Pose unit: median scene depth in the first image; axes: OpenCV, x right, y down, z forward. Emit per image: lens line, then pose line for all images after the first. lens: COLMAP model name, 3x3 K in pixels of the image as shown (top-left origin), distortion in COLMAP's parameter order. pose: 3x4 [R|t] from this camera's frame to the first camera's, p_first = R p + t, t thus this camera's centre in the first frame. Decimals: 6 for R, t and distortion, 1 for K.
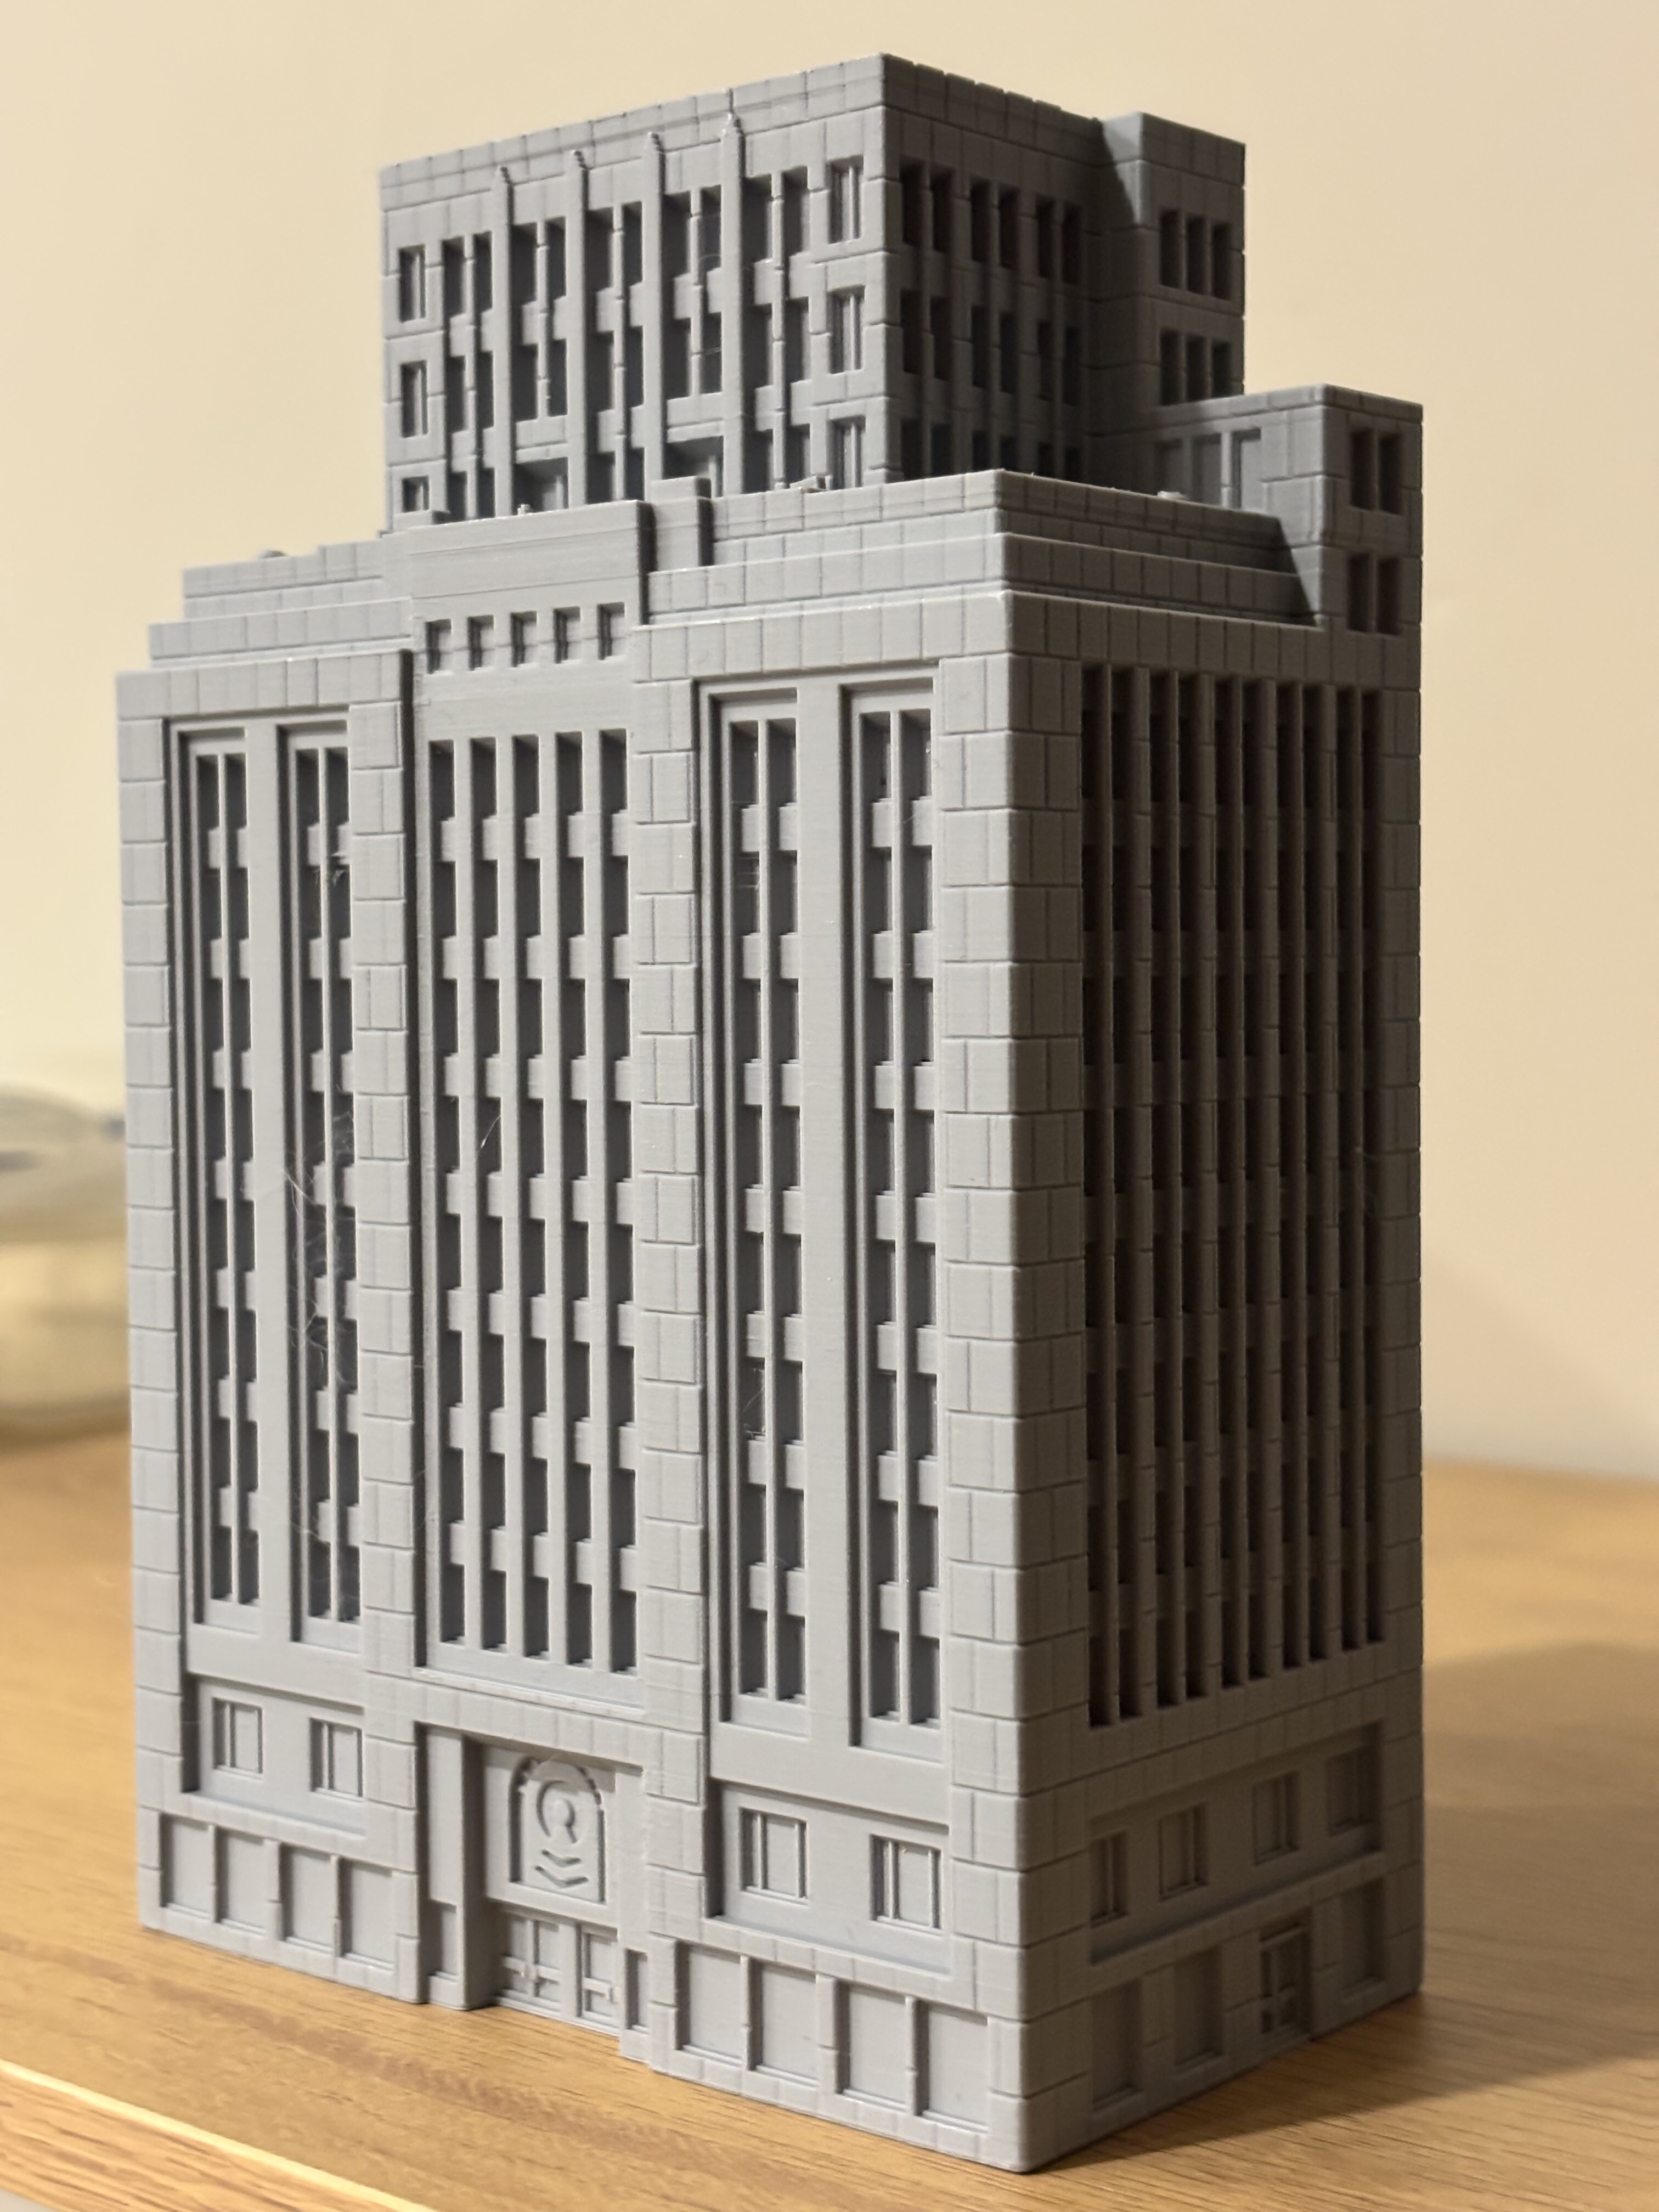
lens RADIAL K [[3413.0, 0, 825.2], [0, 3413.0, 1118.4], [0, 0, 1]] dist [0.054223, 0.000000]
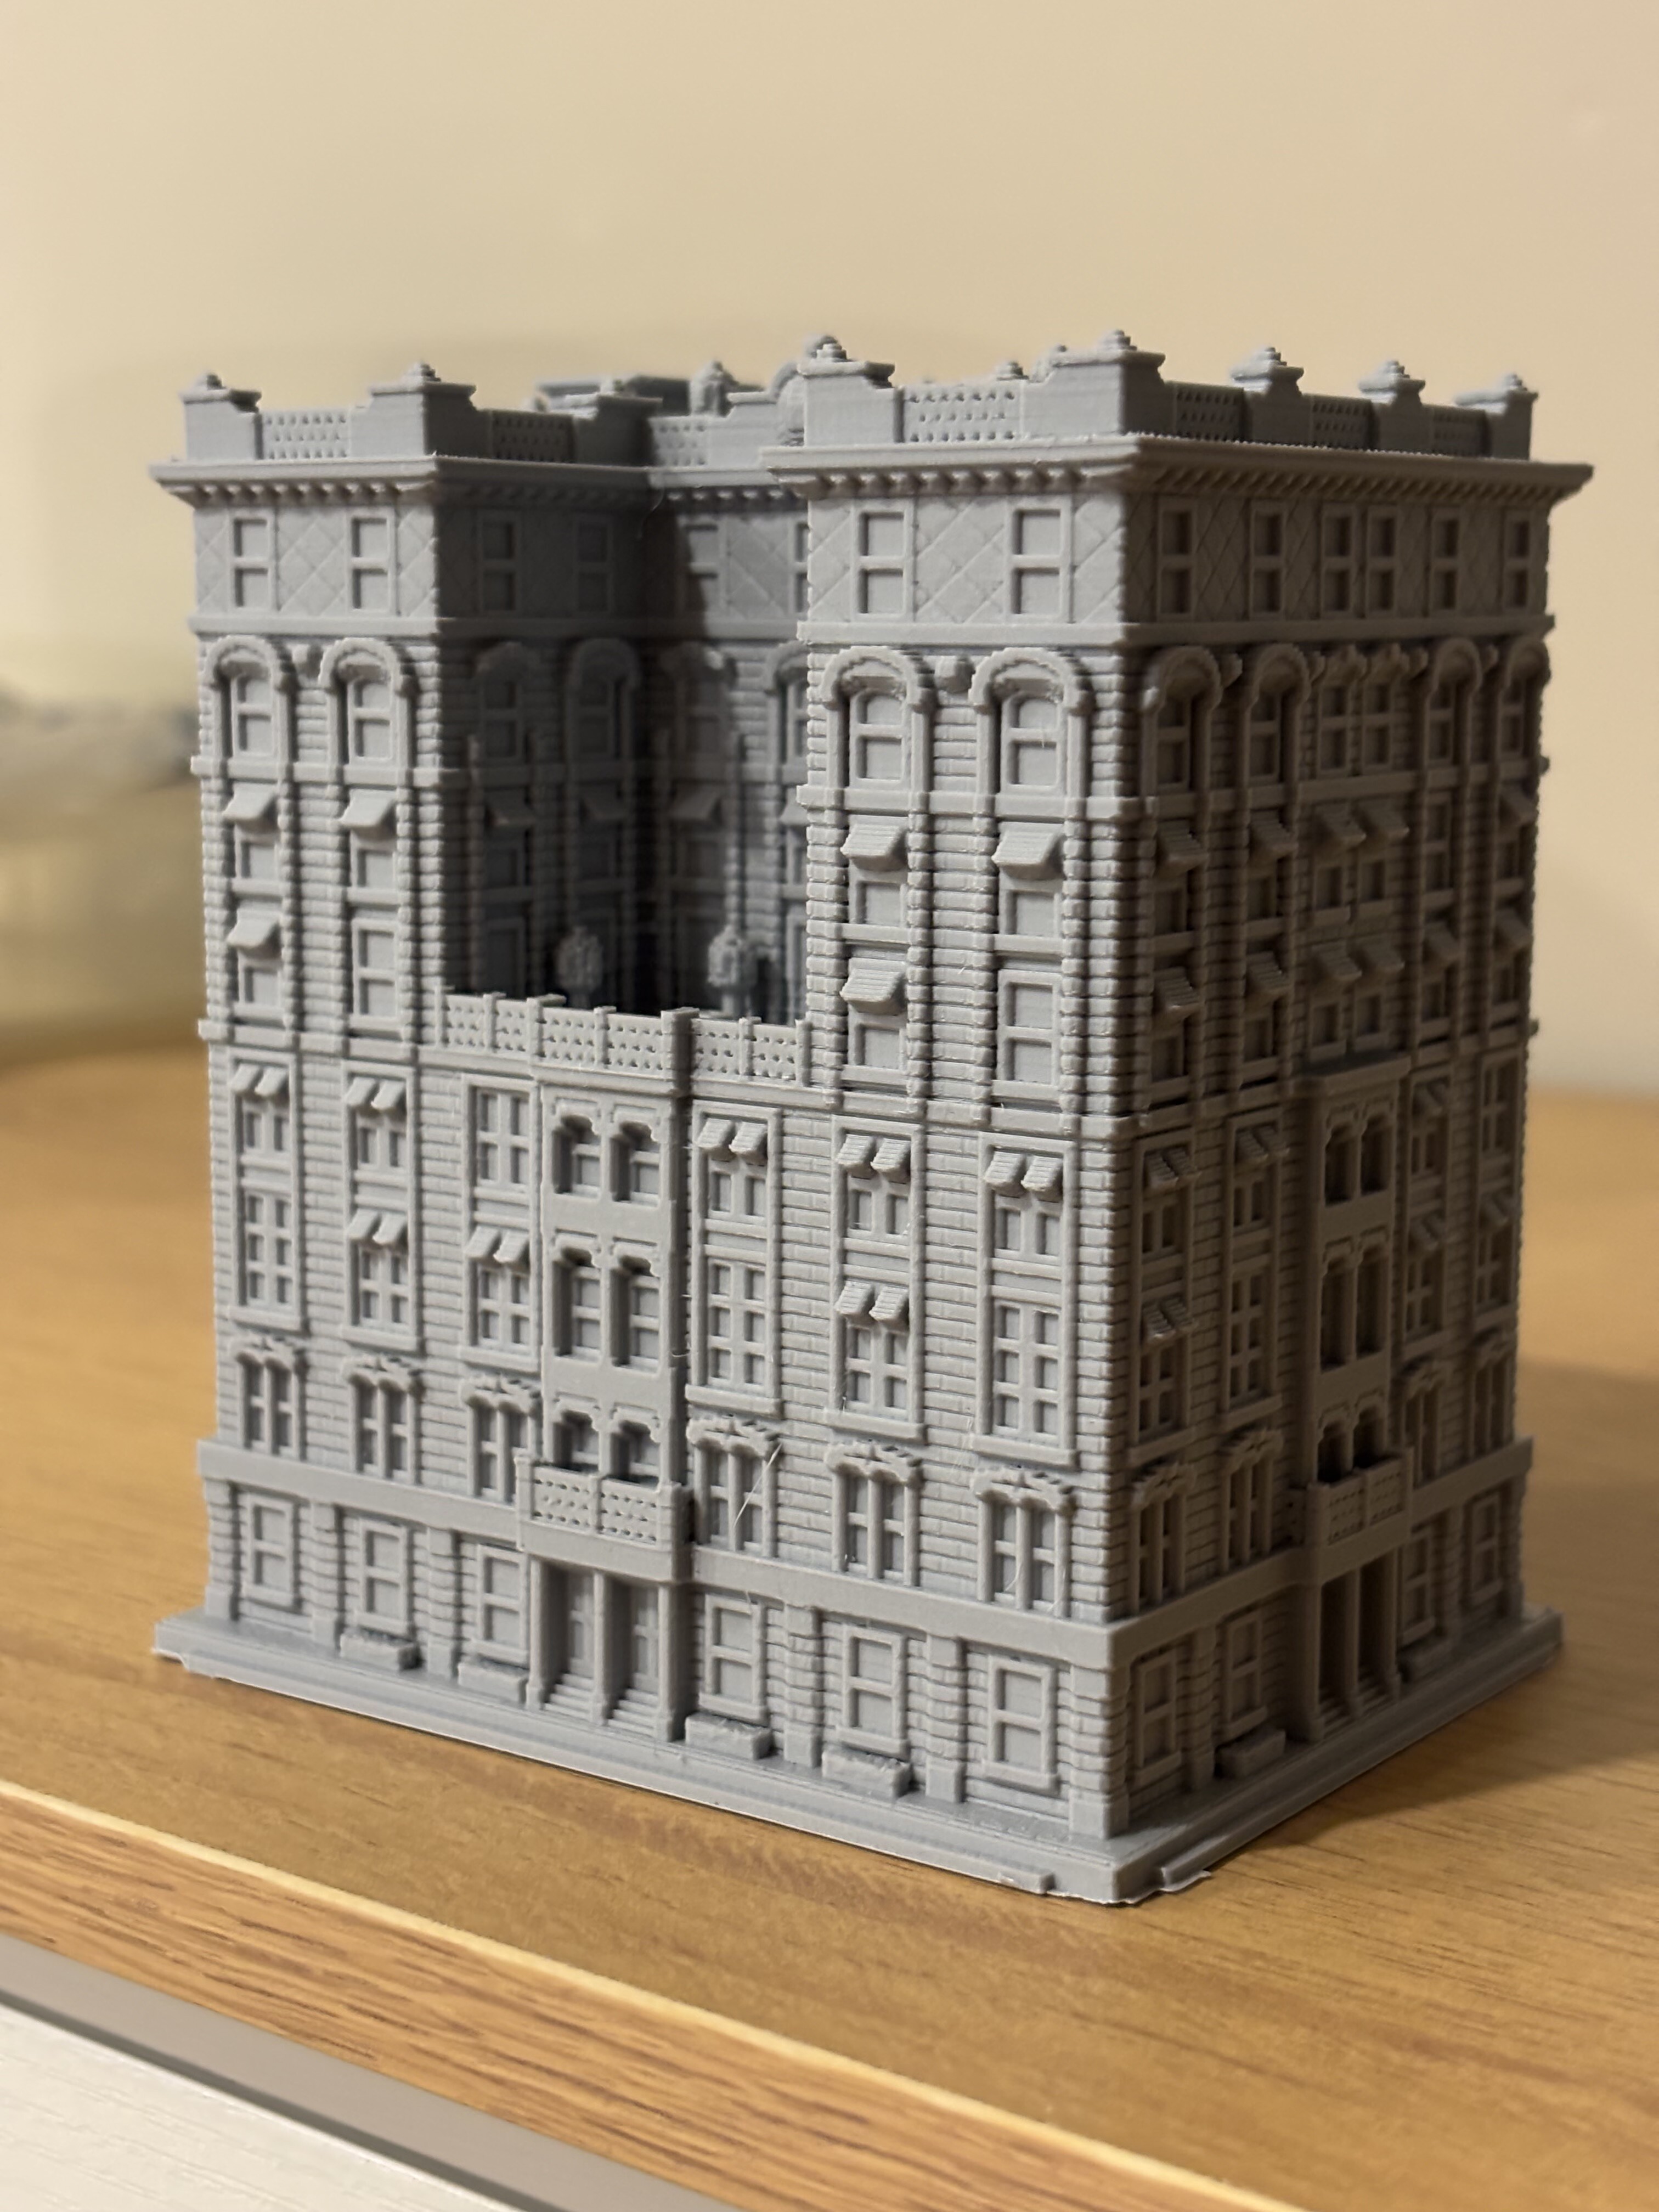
lens RADIAL K [[3413.0, 0, 848.2], [0, 3413.0, 1095.5], [0, 0, 1]] dist [0.054223, 0.000000]
pose [[0.998324, 0.001618, 0.057858, -0.133436], [-0.007058, 0.995553, 0.093941, 0.036469], [-0.057449, -0.094192, 0.993895, 0.246059]]
